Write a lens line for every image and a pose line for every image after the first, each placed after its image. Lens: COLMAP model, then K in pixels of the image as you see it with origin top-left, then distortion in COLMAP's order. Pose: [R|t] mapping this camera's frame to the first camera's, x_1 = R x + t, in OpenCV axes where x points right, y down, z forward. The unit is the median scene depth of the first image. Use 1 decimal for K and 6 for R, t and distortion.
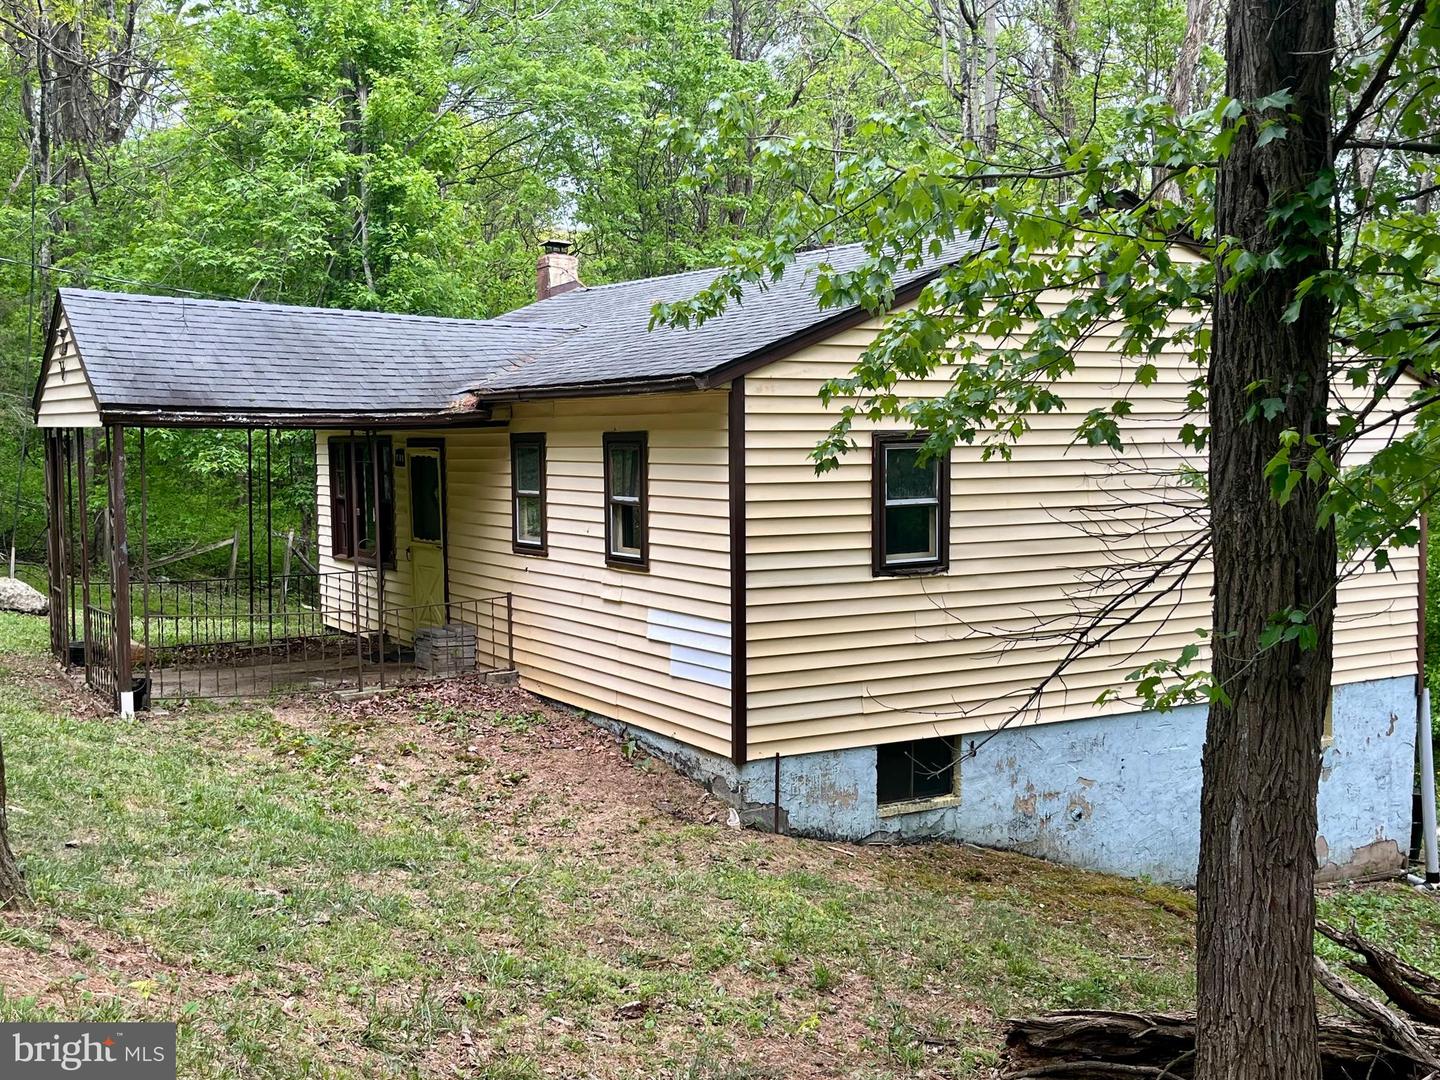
lens RADIAL K [[1517.6, 0, 721.0], [0, 1517.6, 538.4], [0, 0, 1]] dist [-0.002222, 0.000000]
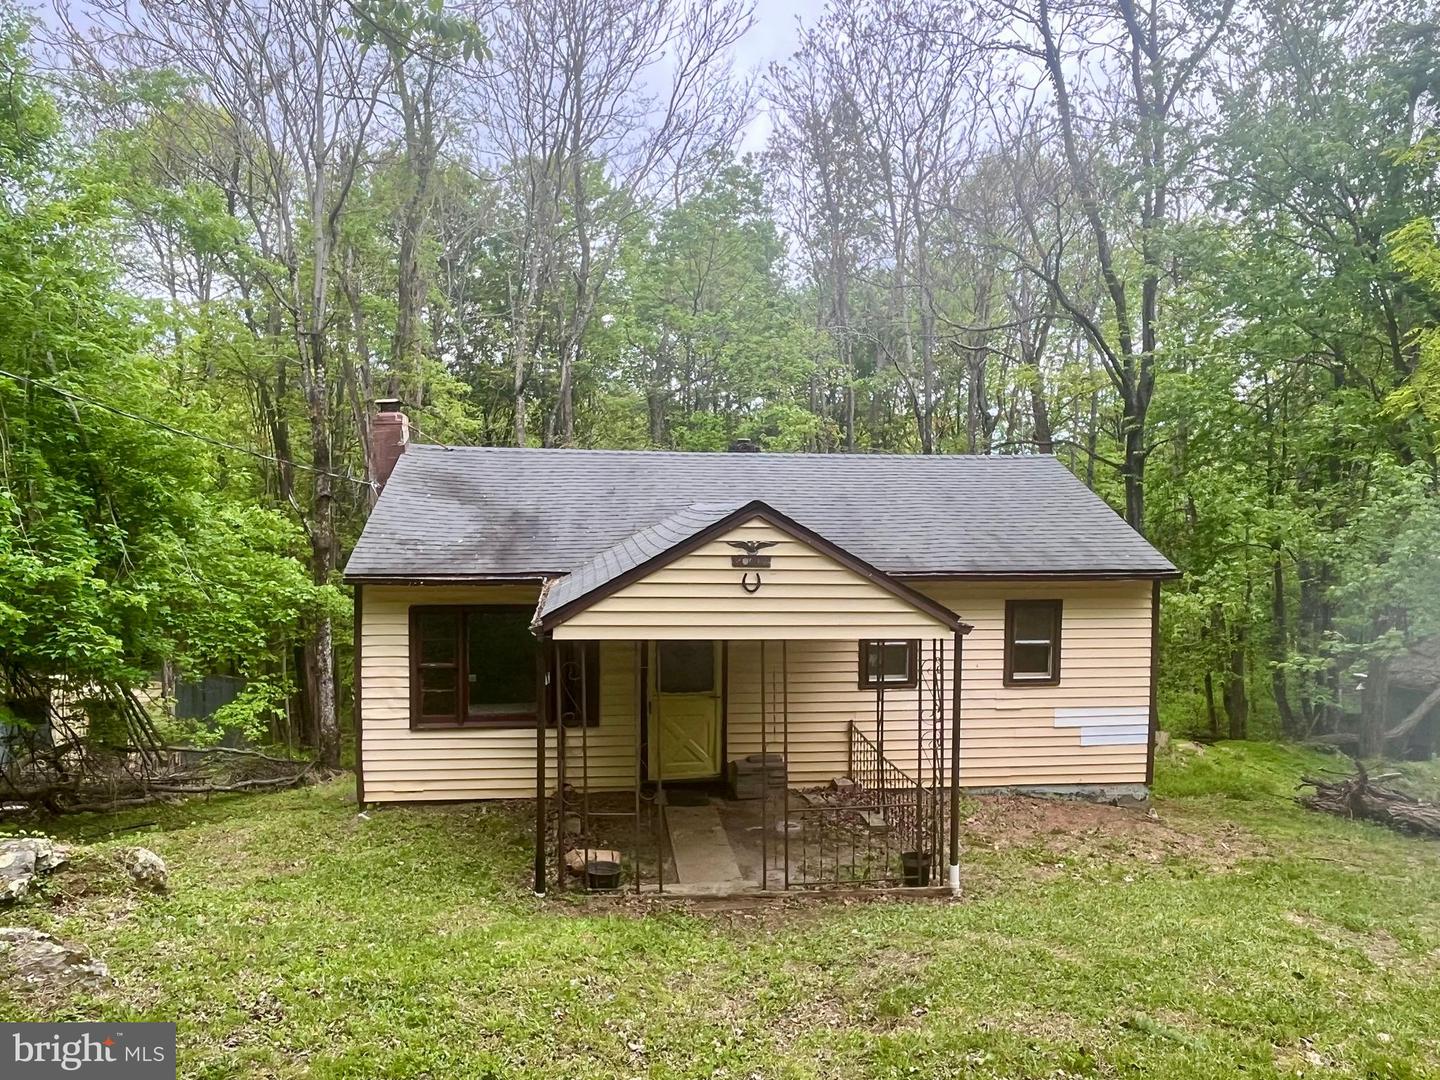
lens RADIAL K [[1076.5, 0, 715.0], [0, 1076.5, 538.7], [0, 0, 1]] dist [-0.004753, -0.002254]
pose [[0.438504, -0.041813, 0.897756, -1.134313], [0.053256, 0.998371, 0.020486, -0.163574], [-0.897150, 0.038828, 0.440016, 0.752490]]
